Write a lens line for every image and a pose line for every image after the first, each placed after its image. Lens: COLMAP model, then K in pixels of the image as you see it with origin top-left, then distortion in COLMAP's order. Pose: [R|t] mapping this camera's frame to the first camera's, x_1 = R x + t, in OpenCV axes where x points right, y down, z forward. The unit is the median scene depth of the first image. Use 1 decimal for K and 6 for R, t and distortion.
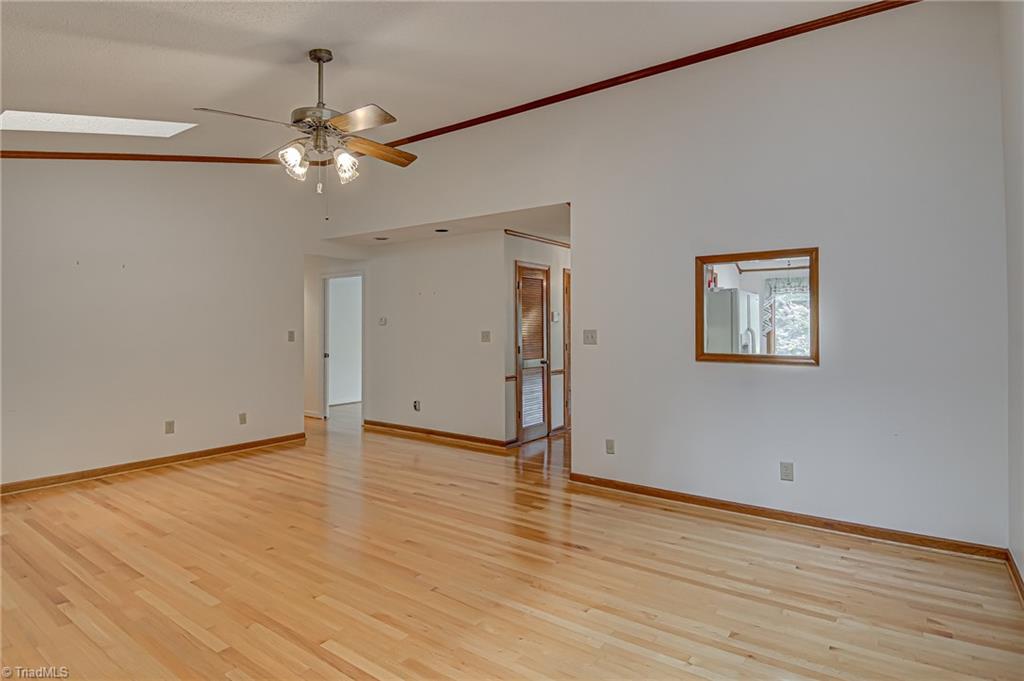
lens RADIAL K [[547.5, 0, 511.5], [0, 547.5, 334.2], [0, 0, 1]] dist [0.004617, -0.017694]
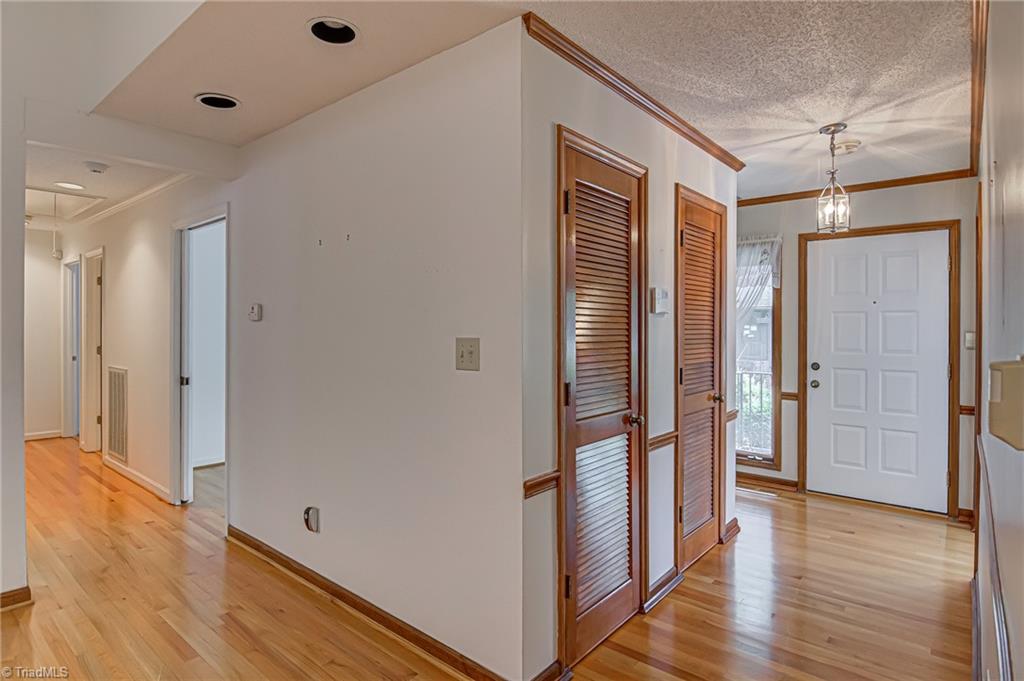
lens RADIAL K [[547.5, 0, 511.5], [0, 547.5, 334.2], [0, 0, 1]] dist [0.004617, -0.017694]
pose [[0.997088, 0.004779, -0.076115, 0.004709], [-0.004767, 0.999989, 0.000339, -0.007498], [0.076116, 0.000025, 0.997099, 0.606614]]
